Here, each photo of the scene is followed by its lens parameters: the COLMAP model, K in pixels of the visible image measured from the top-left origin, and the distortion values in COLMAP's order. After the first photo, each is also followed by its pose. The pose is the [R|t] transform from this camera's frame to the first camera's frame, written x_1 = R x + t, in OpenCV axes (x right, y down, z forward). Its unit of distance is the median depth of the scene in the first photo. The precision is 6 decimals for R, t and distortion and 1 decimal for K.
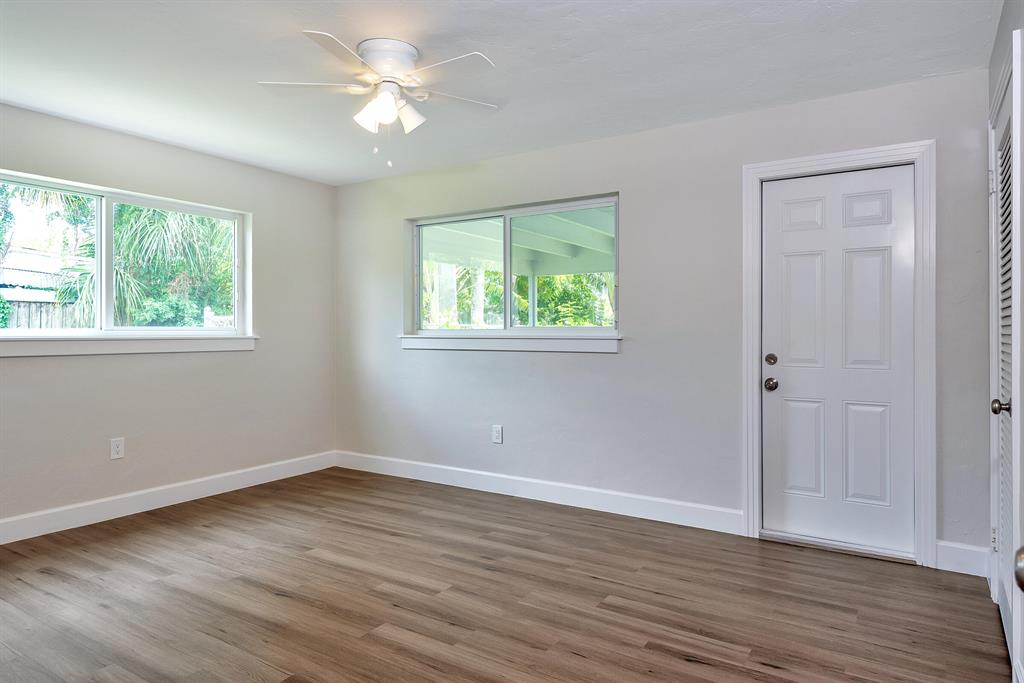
lens RADIAL K [[652.5, 0, 525.3], [0, 652.5, 327.8], [0, 0, 1]] dist [0.043186, -0.027186]
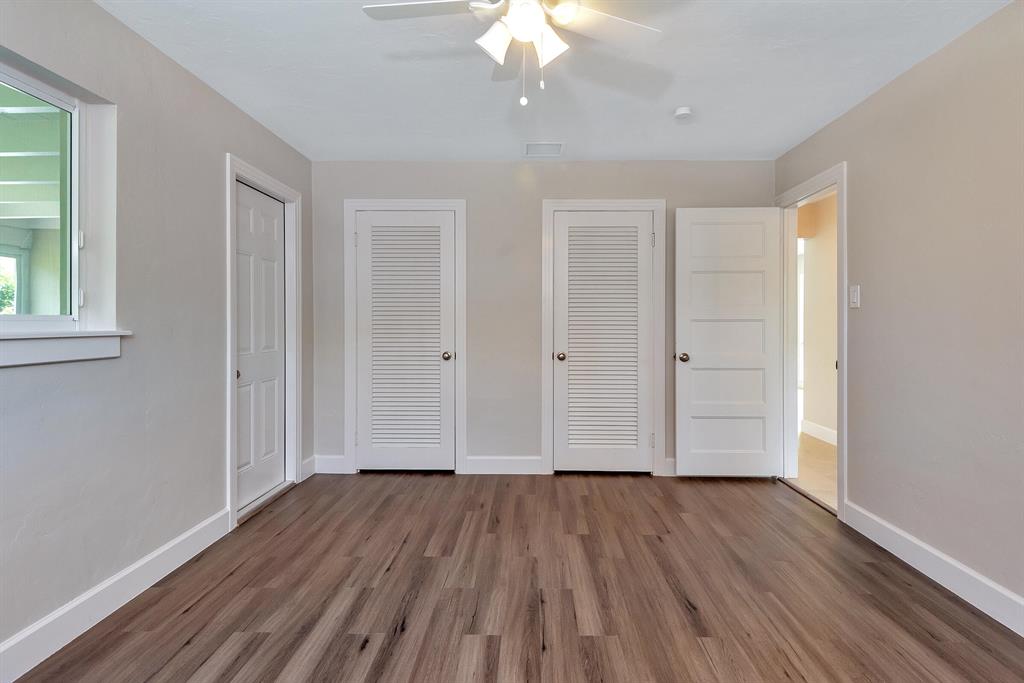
lens RADIAL K [[497.5, 0, 546.1], [0, 497.5, 326.4], [0, 0, 1]] dist [-0.001143, -0.000244]
pose [[-0.550643, -0.003505, 0.834733, -0.673610], [-0.000116, 0.999991, 0.004122, 0.007769], [-0.834741, 0.002173, -0.550639, 1.246480]]
